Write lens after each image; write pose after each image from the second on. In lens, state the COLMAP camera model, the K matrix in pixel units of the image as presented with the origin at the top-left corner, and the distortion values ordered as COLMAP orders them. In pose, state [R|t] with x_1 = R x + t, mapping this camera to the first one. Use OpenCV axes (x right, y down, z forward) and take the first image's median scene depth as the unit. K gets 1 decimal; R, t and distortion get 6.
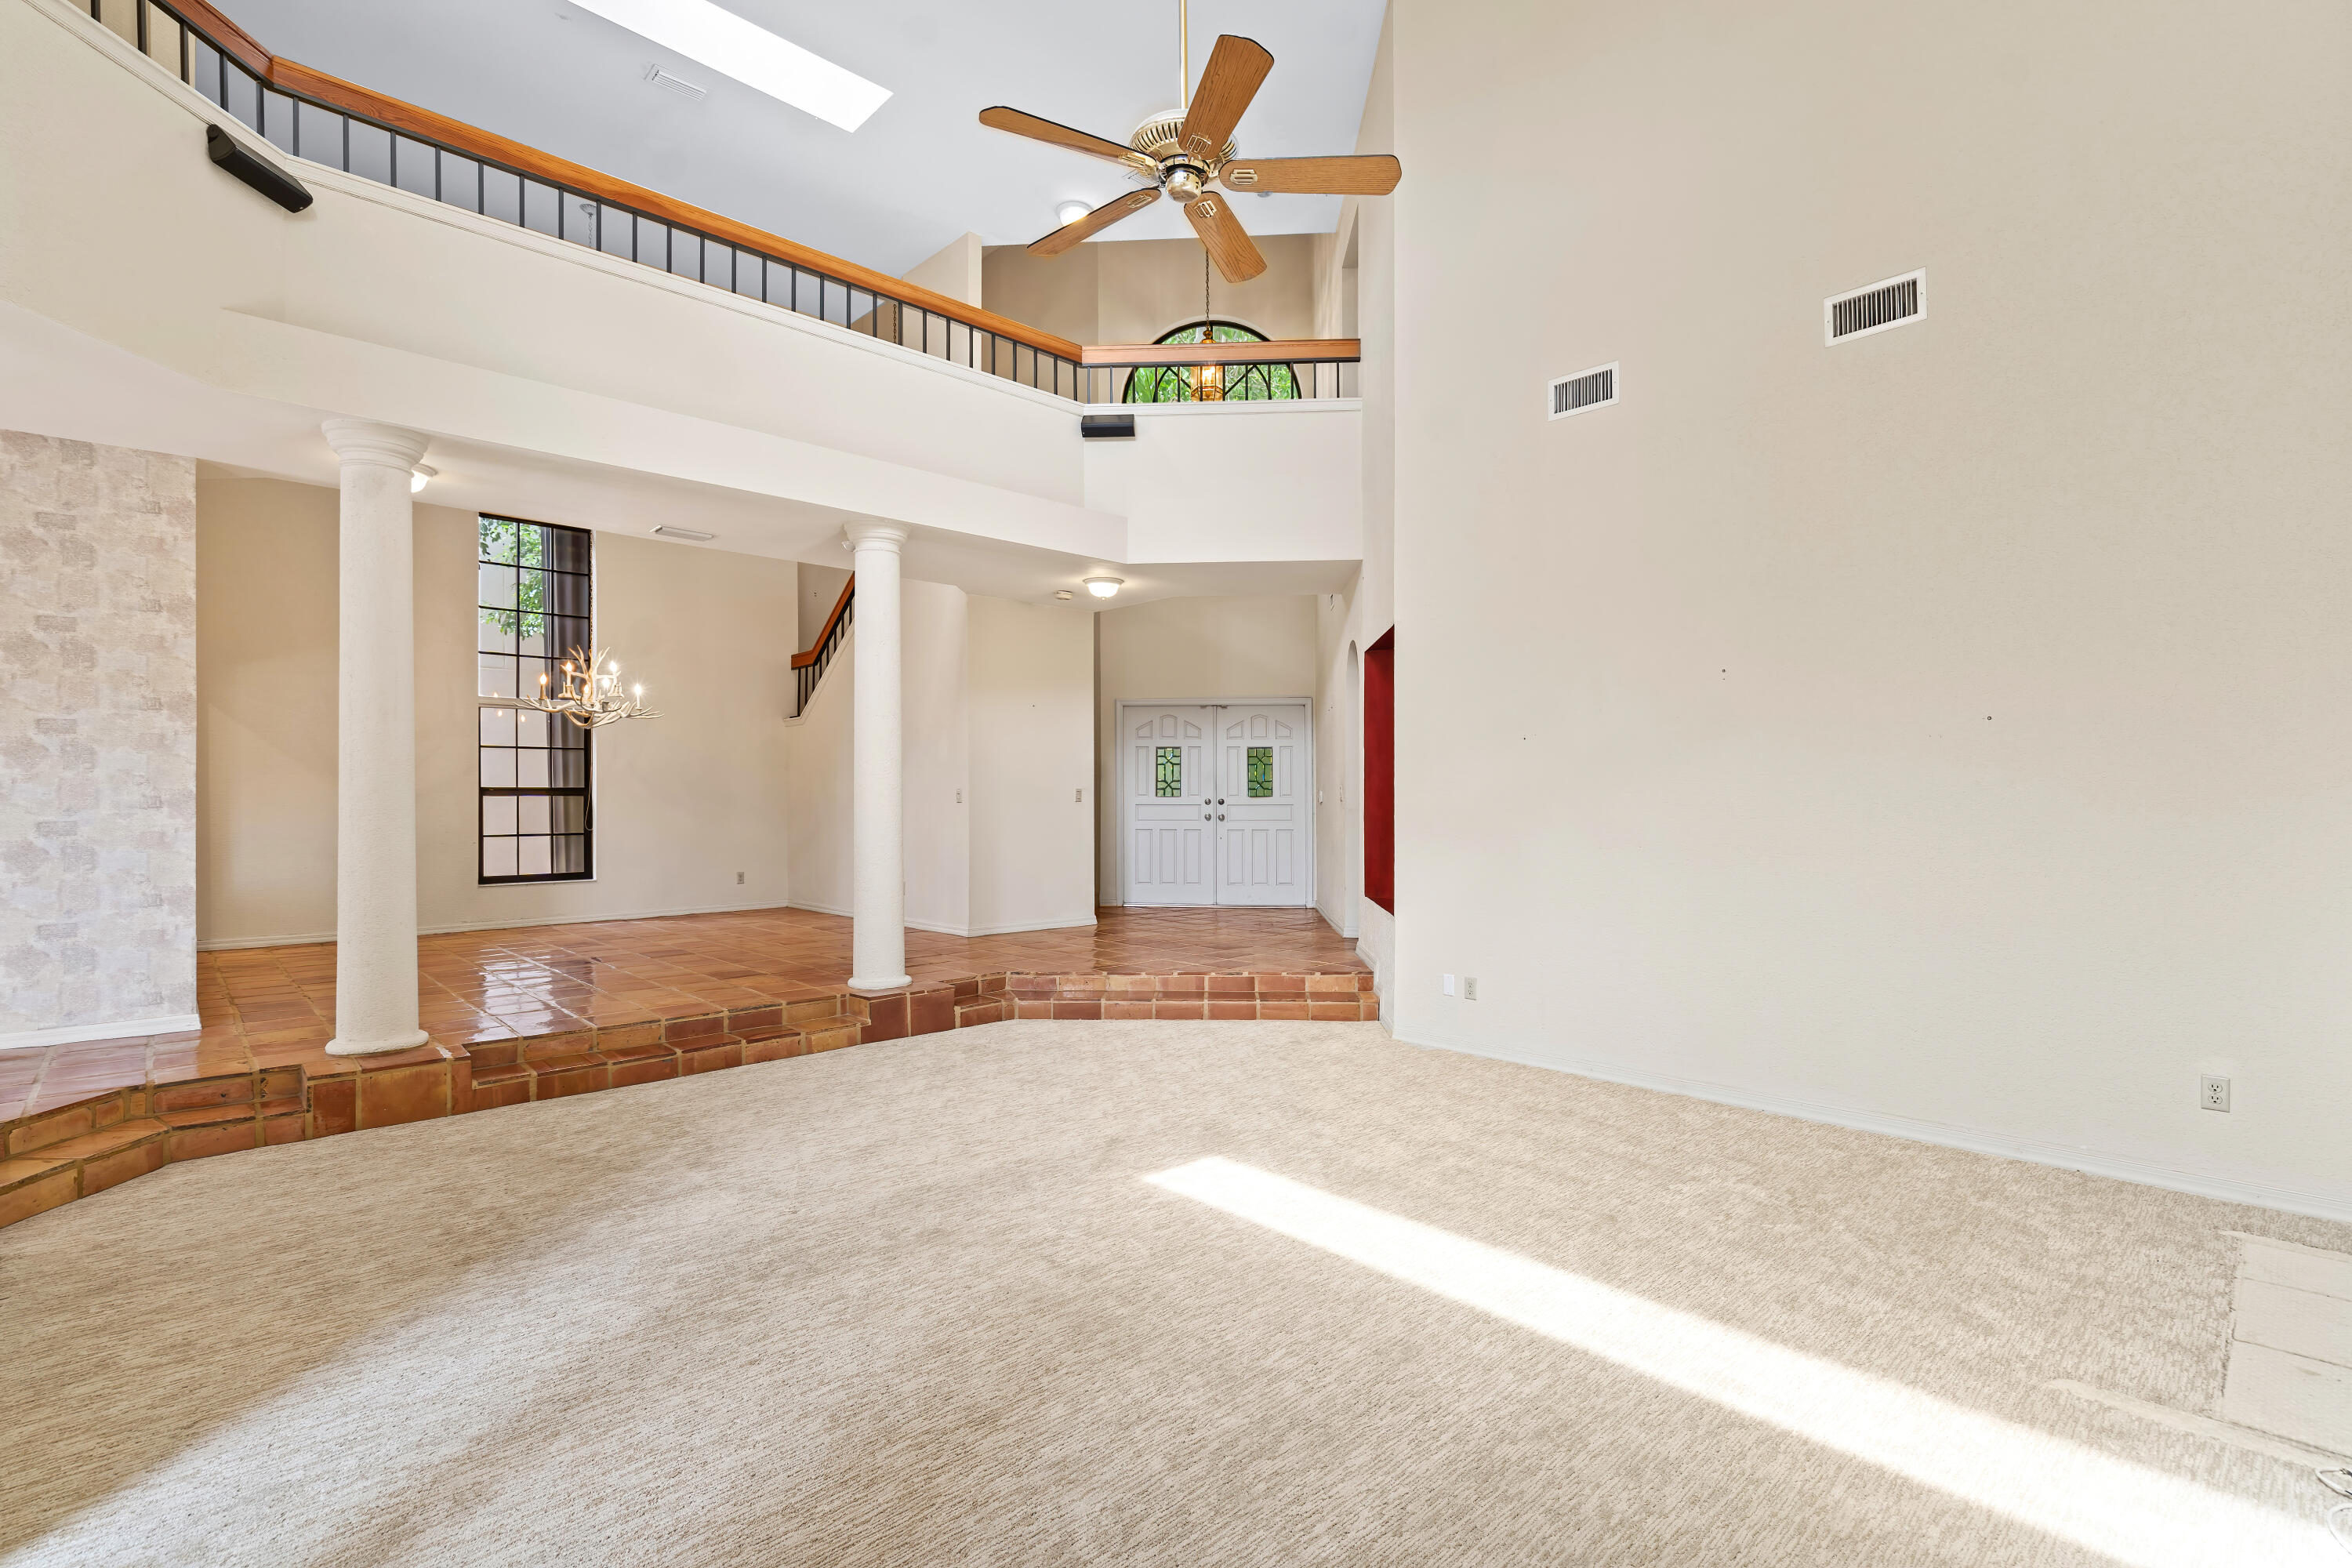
lens RADIAL K [[1111.4, 0, 1165.4], [0, 1111.4, 793.9], [0, 0, 1]] dist [-0.001267, 0.000328]
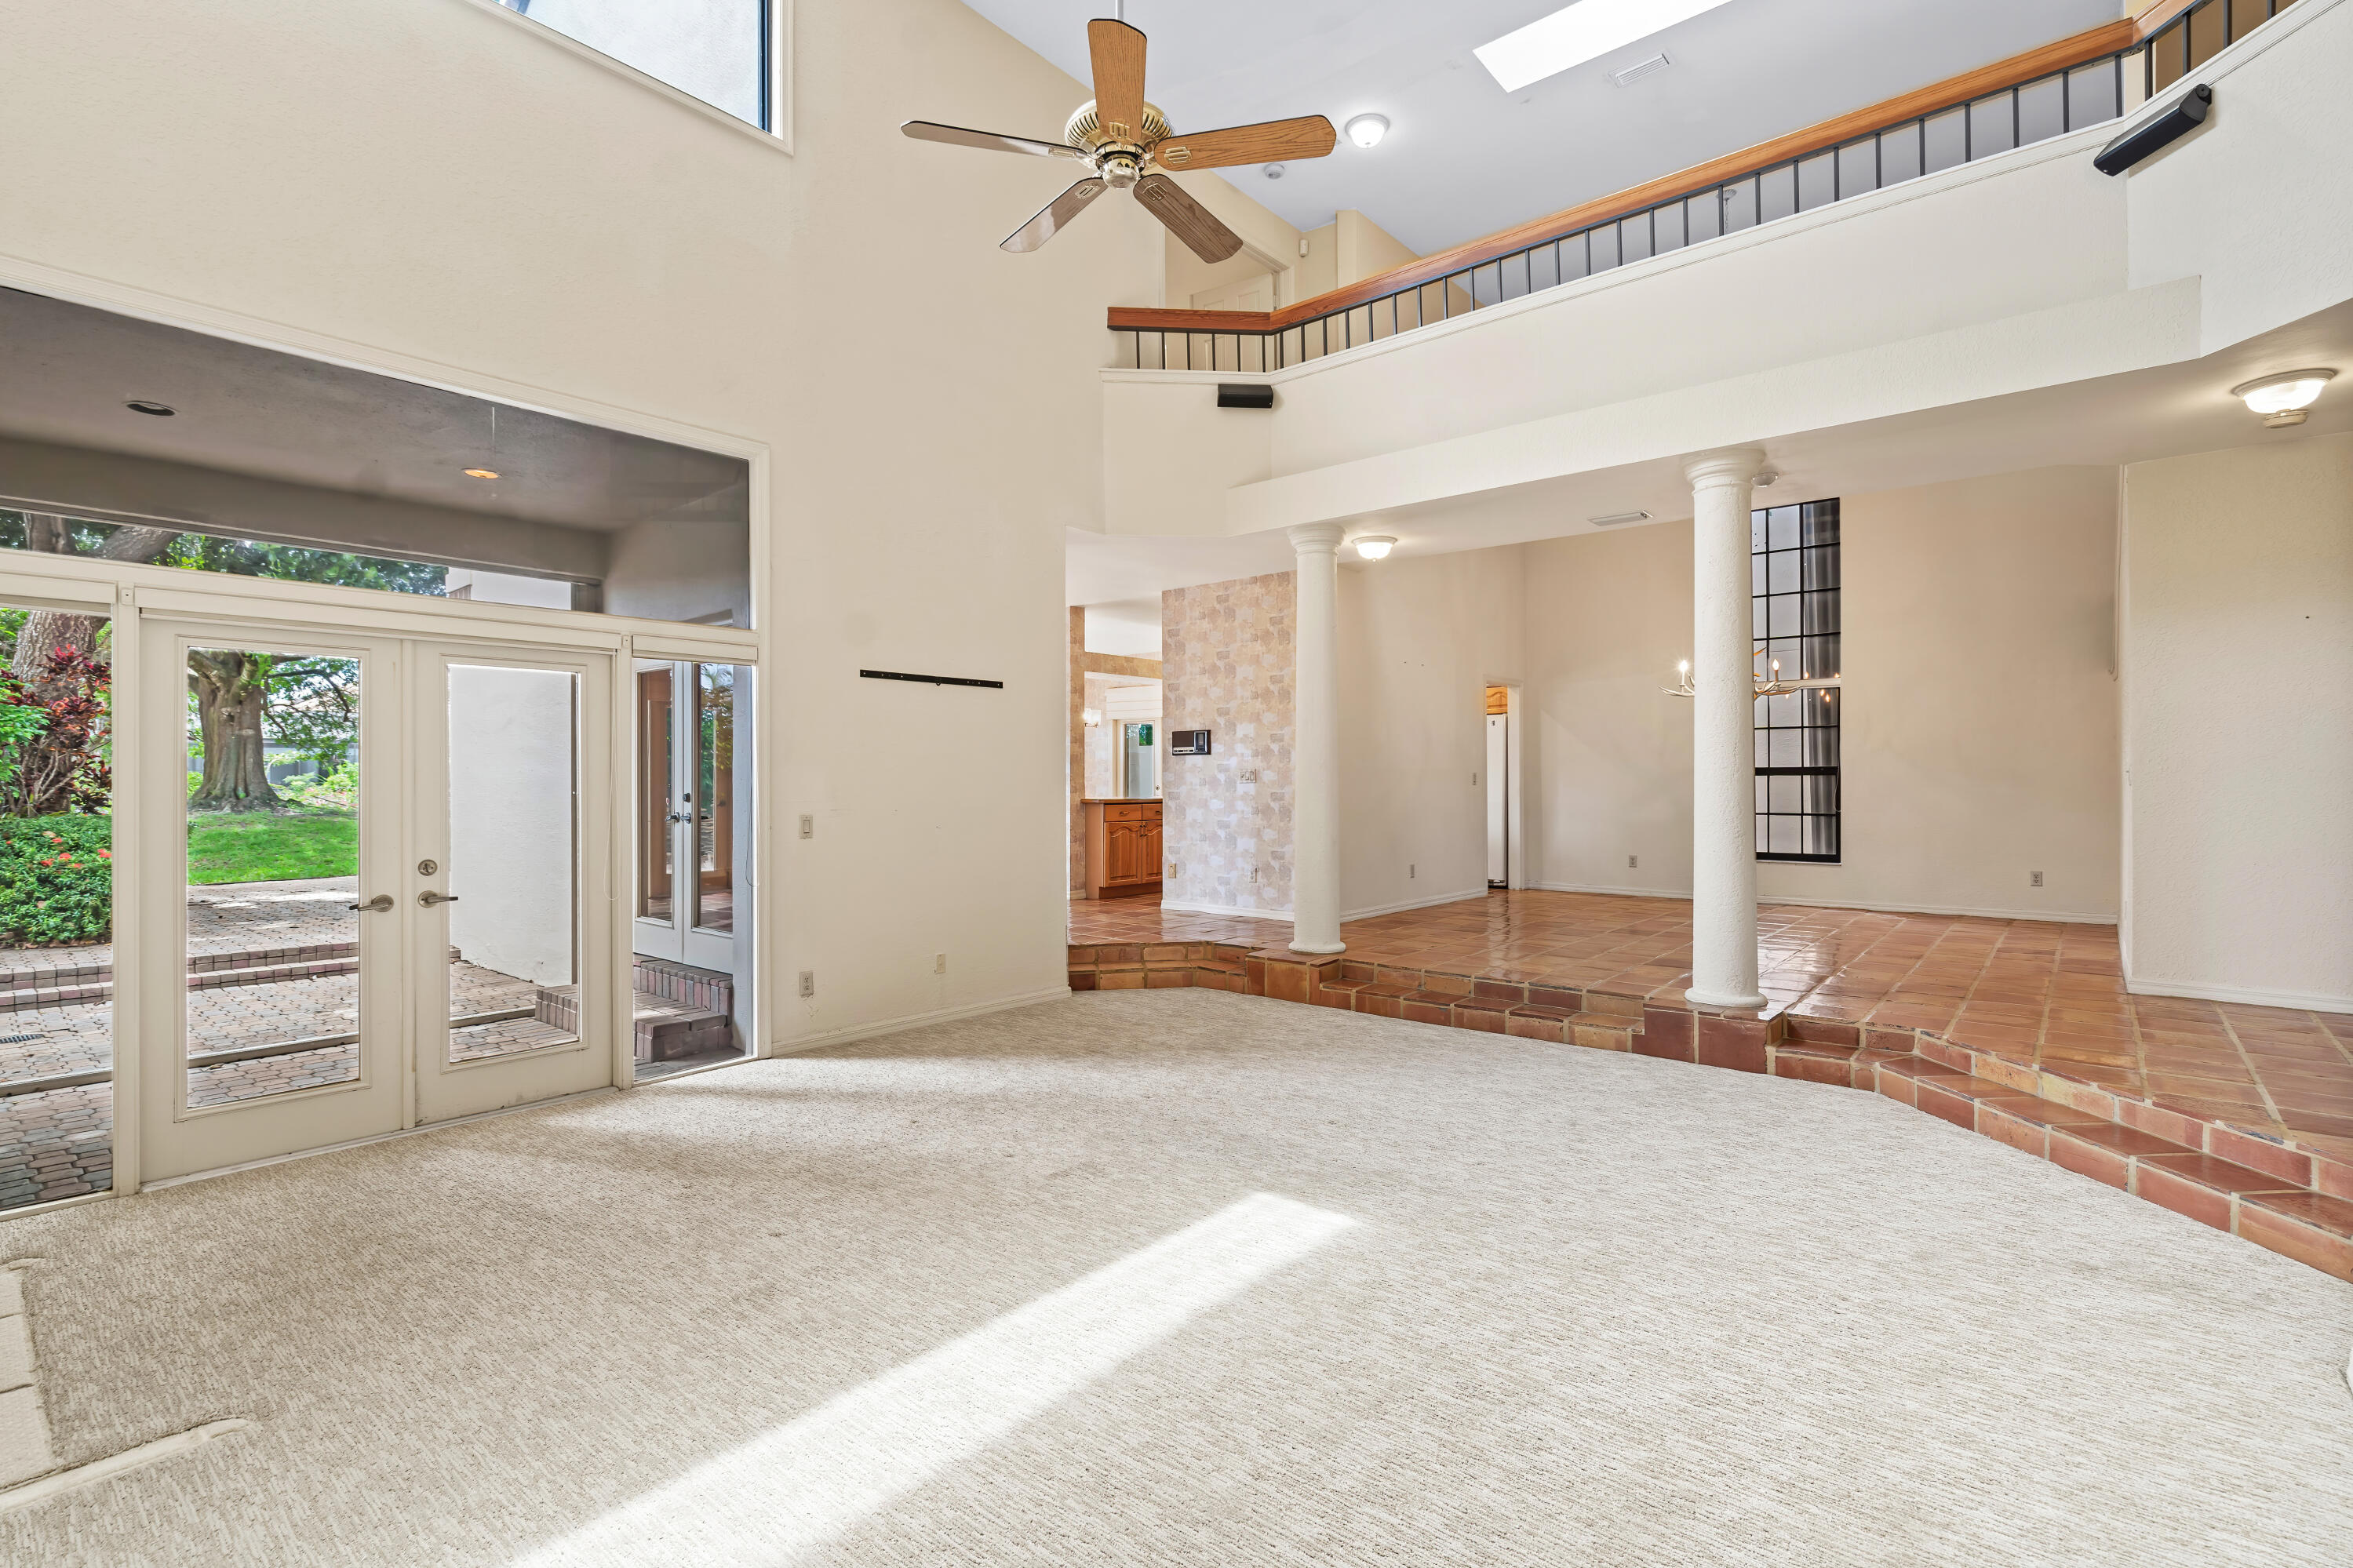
lens RADIAL K [[1086.4, 0, 1158.6], [0, 1086.4, 776.7], [0, 0, 1]] dist [-0.001876, -0.000216]
pose [[0.101456, 0.000692, -0.994840, 0.552691], [0.005239, 0.999986, 0.001230, -0.002354], [0.994826, -0.005337, 0.101451, 0.517339]]
